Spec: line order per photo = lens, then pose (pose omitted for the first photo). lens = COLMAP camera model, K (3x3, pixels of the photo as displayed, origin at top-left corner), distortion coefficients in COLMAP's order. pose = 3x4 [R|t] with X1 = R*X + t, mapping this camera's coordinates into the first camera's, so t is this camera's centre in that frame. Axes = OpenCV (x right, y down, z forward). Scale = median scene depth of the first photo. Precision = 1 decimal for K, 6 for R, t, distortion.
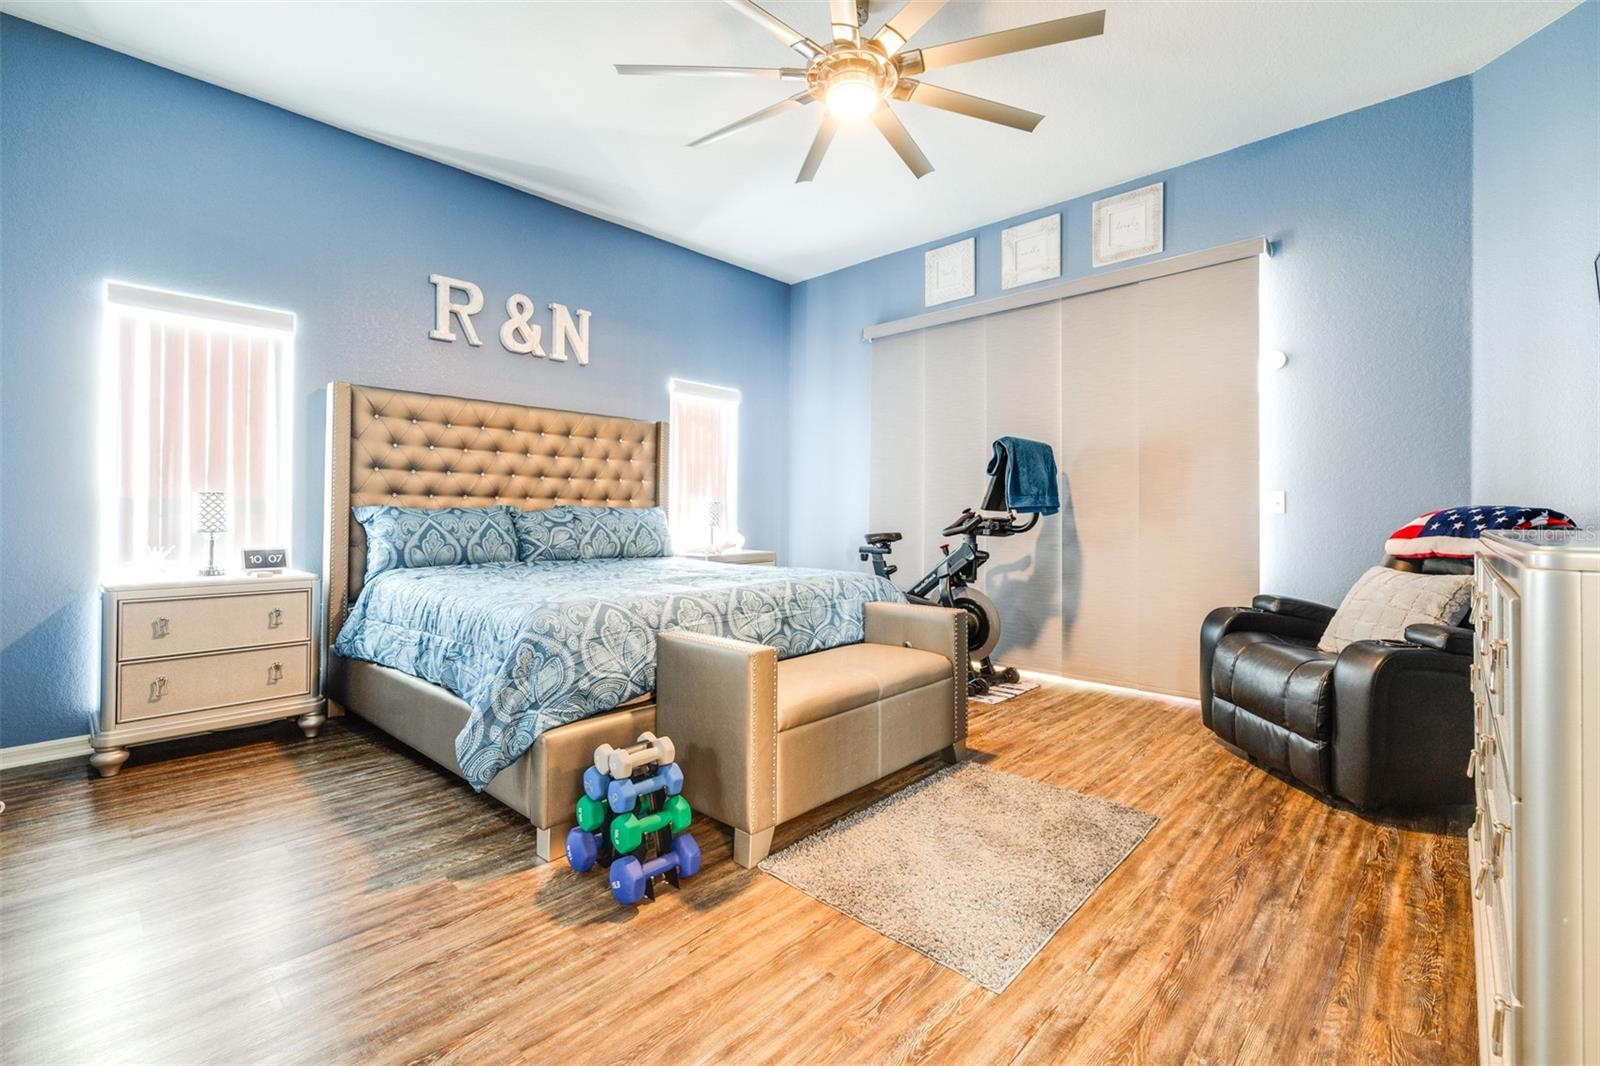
lens RADIAL K [[692.4, 0, 809.1], [0, 692.4, 513.8], [0, 0, 1]] dist [-0.001429, -0.000167]
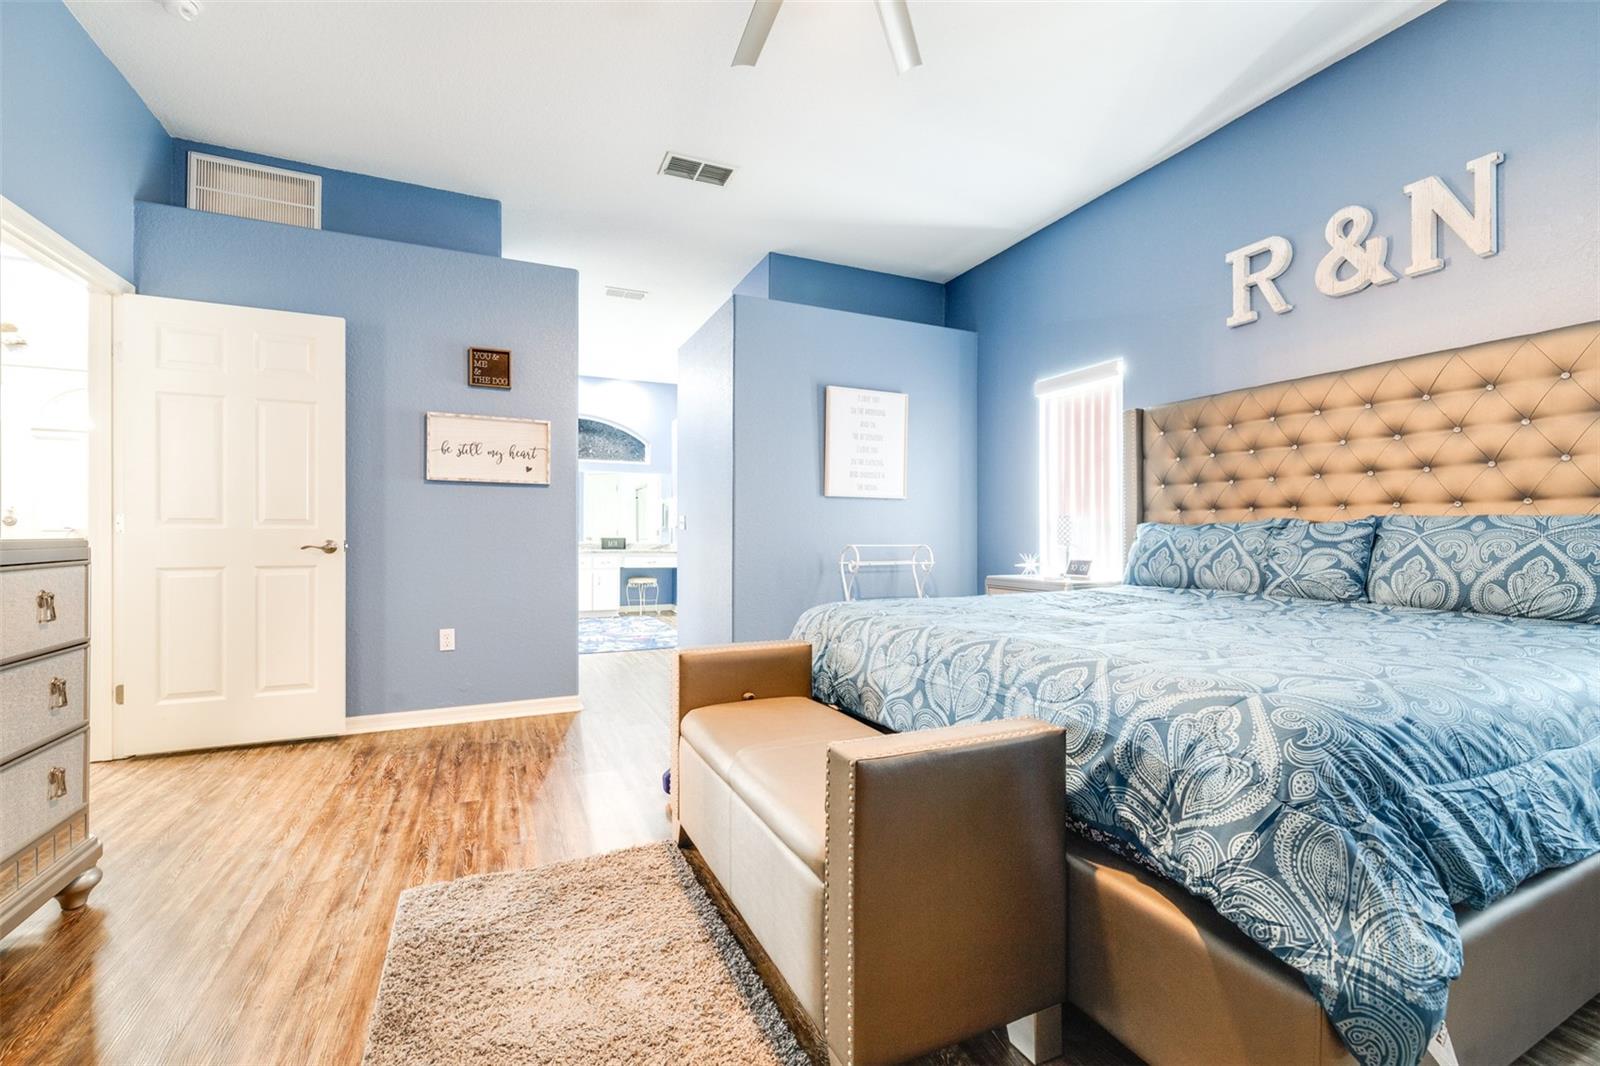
lens RADIAL K [[640.2, 0, 770.0], [0, 640.2, 530.6], [0, 0, 1]] dist [-0.001046, -0.000147]
pose [[-0.387363, -0.010251, -0.921870, 0.411392], [-0.000371, 0.999940, -0.010964, 0.009022], [0.921927, -0.003905, -0.387343, 0.772729]]
